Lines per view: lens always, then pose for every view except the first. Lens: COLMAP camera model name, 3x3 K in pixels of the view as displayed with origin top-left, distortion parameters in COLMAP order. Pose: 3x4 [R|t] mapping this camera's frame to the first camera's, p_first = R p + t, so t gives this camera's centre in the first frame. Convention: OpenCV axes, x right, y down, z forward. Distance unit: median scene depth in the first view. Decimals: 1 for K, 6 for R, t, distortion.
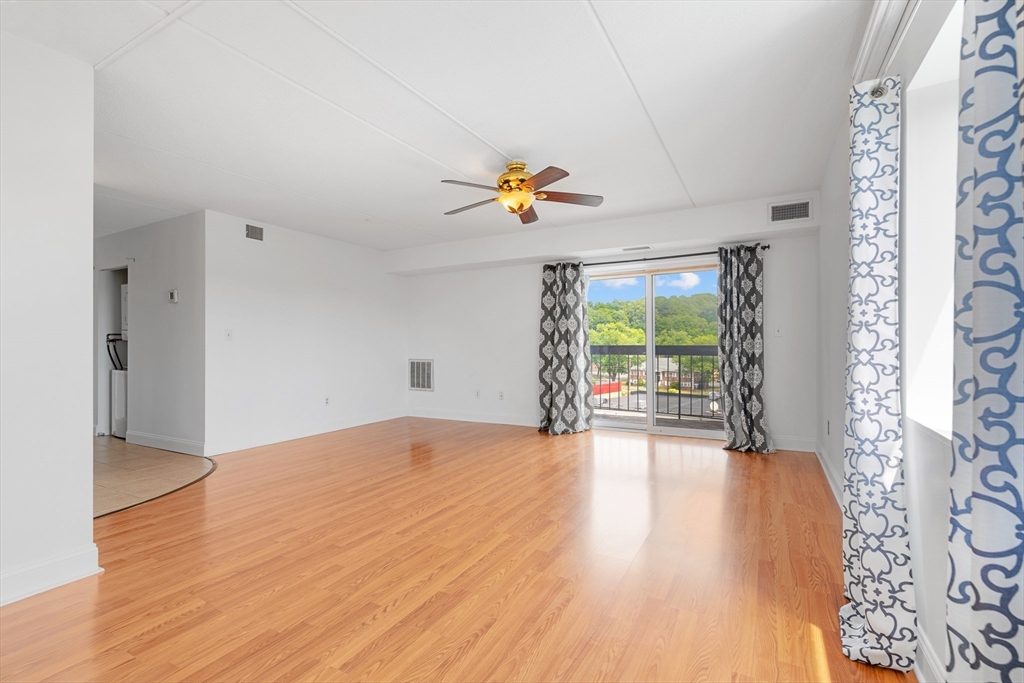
lens RADIAL K [[453.1, 0, 478.4], [0, 453.1, 349.2], [0, 0, 1]] dist [0.001856, -0.000319]
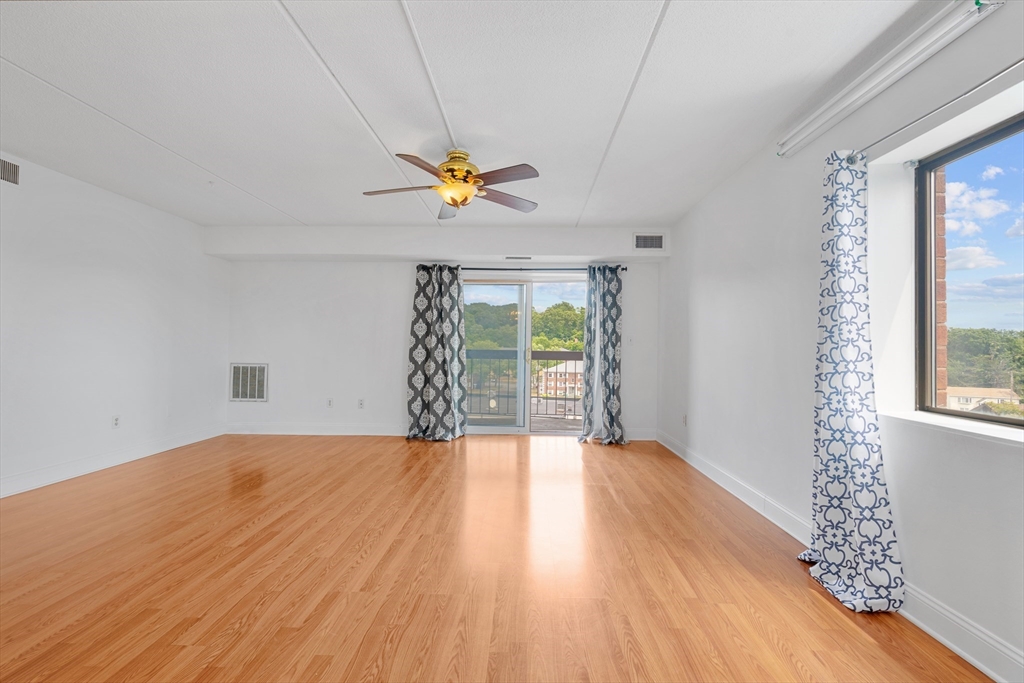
lens RADIAL K [[453.1, 0, 500.2], [0, 453.1, 345.4], [0, 0, 1]] dist [0.001856, -0.000319]
pose [[0.883565, 0.018591, 0.467939, -0.254368], [-0.011900, 0.999780, -0.017250, -0.003439], [-0.468157, 0.009673, 0.883593, 0.144255]]
